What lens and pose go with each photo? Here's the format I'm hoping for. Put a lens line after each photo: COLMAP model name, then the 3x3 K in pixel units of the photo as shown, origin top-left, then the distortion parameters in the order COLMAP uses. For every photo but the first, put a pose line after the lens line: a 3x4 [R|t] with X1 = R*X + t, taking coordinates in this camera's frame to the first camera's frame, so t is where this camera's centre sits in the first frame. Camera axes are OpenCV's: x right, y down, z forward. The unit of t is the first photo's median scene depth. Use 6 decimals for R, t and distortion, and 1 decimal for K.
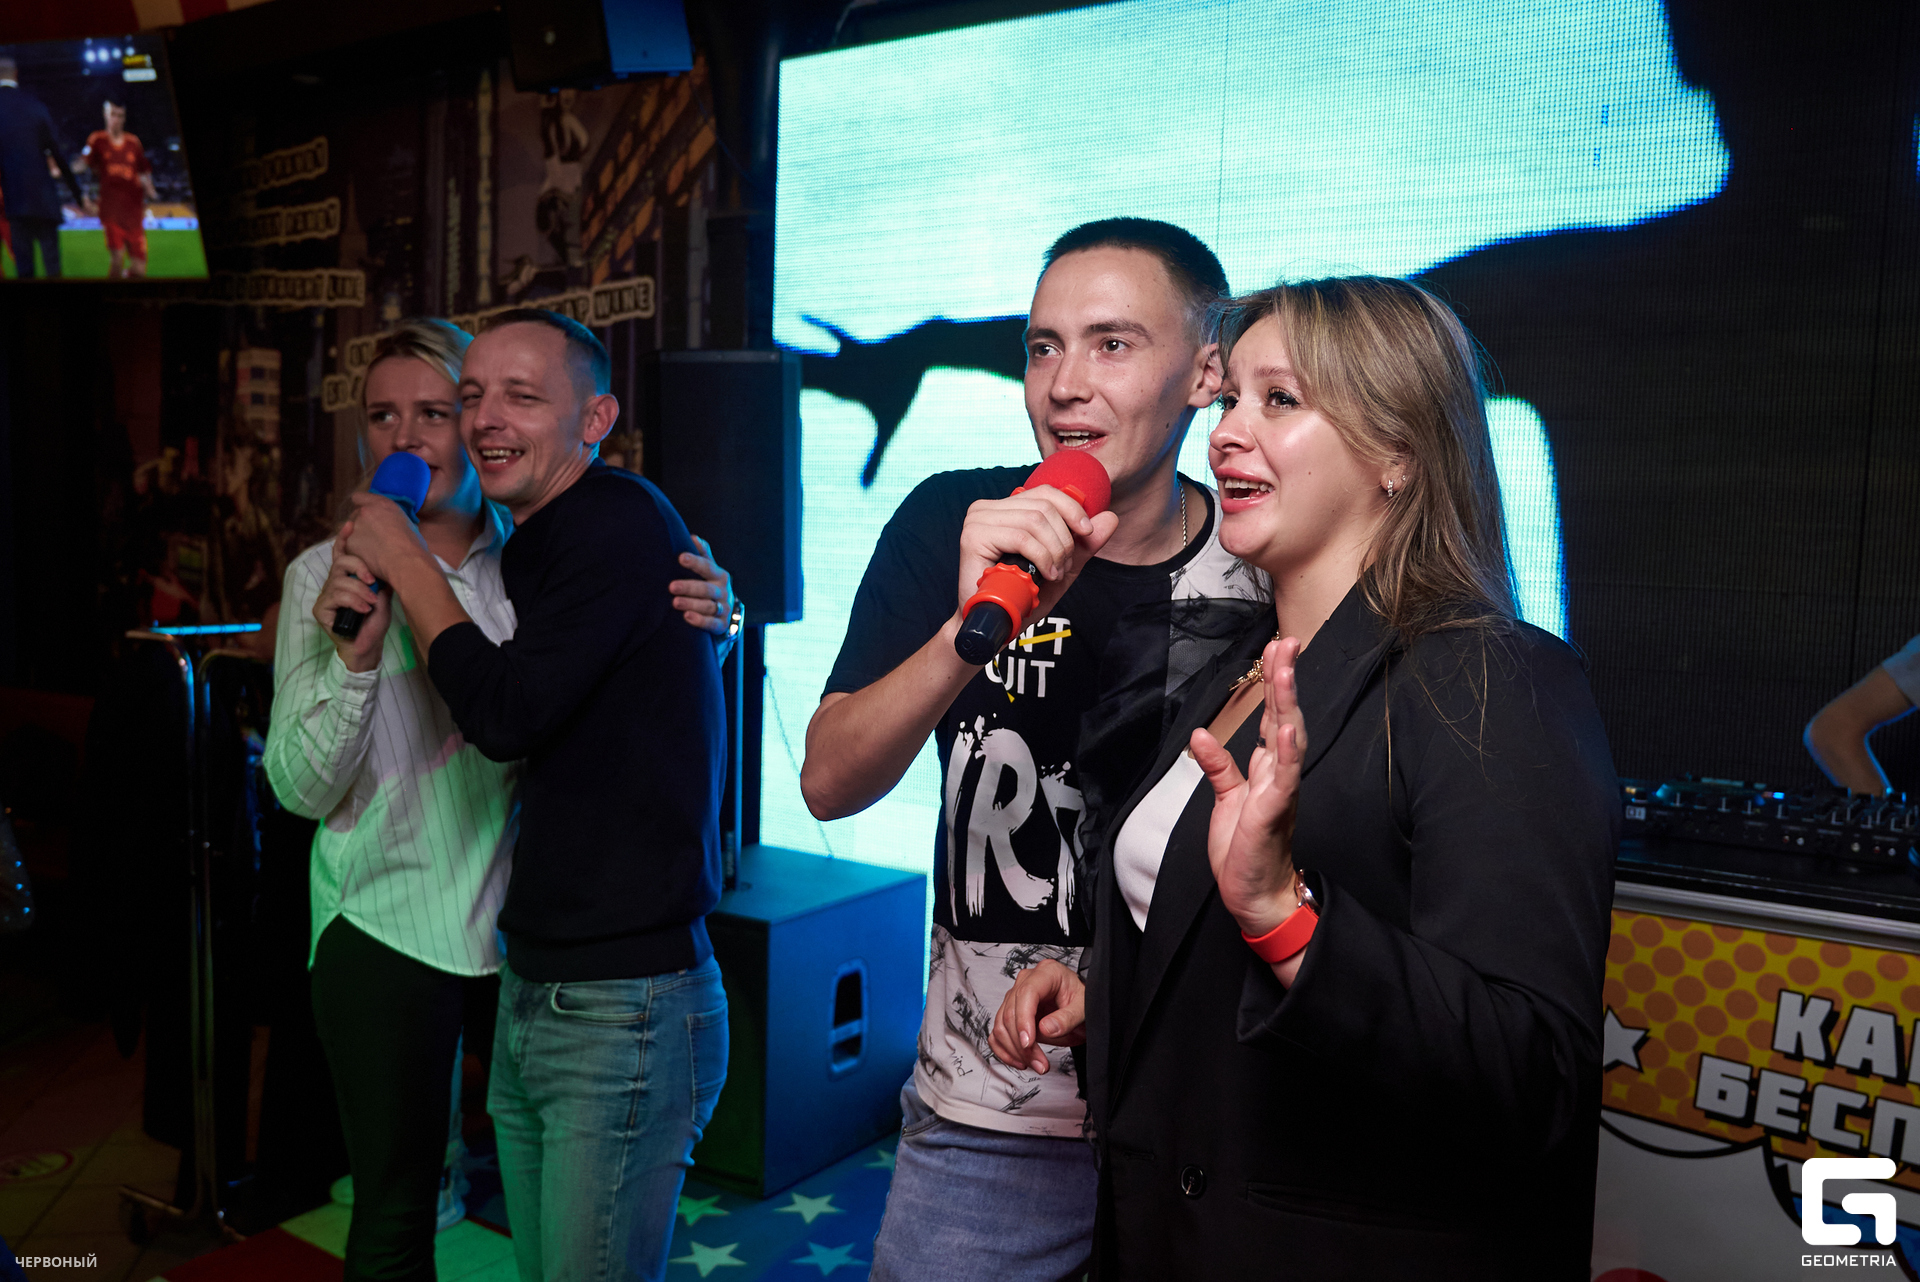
lens RADIAL K [[1741.8, 0, 904.4], [0, 1741.8, 651.1], [0, 0, 1]] dist [-0.001599, -0.000880]
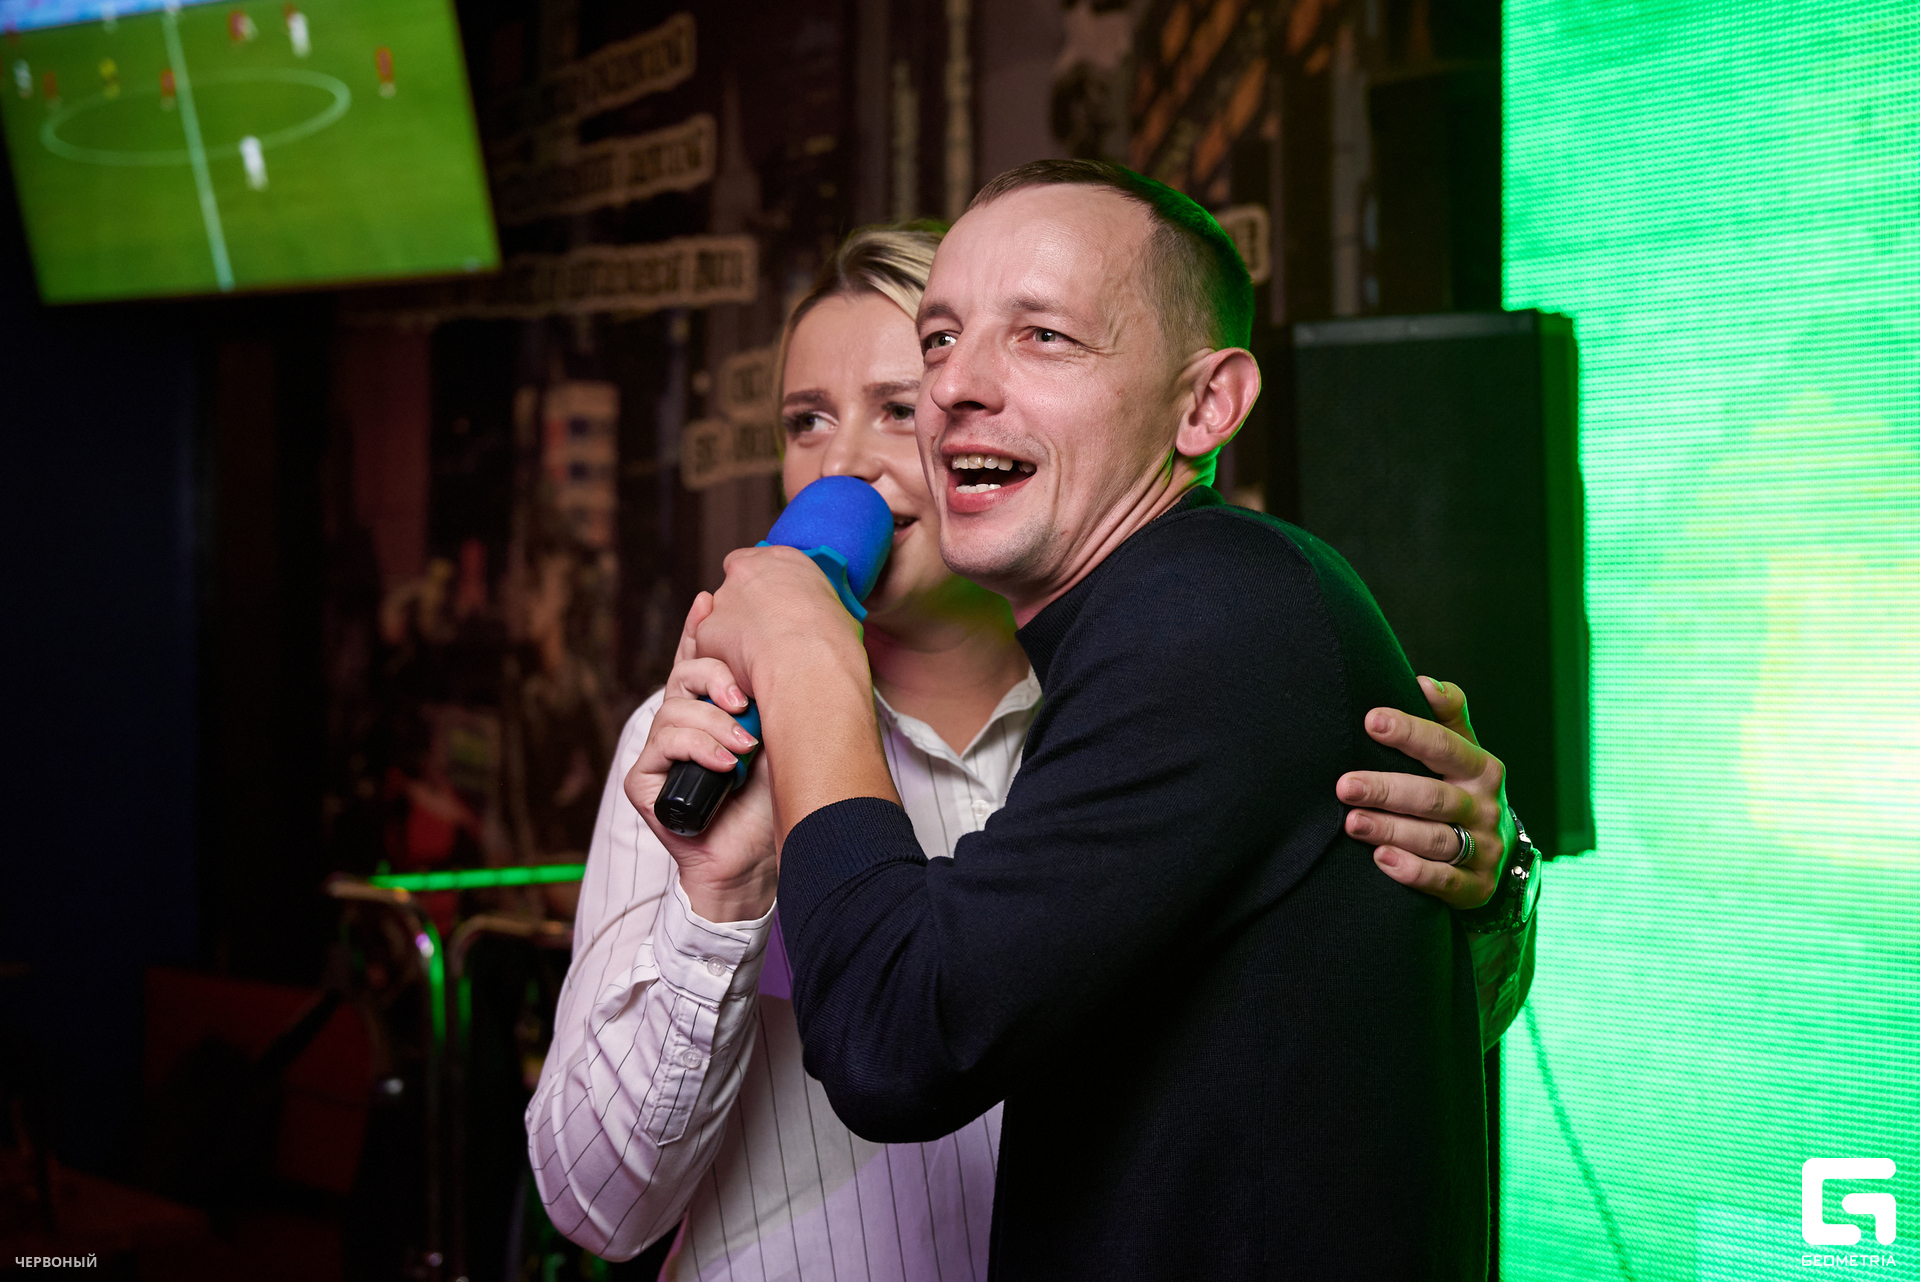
lens RADIAL K [[2931.5, 0, 960.0], [0, 2931.5, 641.0], [0, 0, 1]] dist [-0.027254, 0.001599]
pose [[0.971468, -0.028582, -0.235442, -0.023710], [0.008365, 0.996223, -0.086424, -0.004464], [0.237023, 0.081989, 0.968038, 0.102158]]
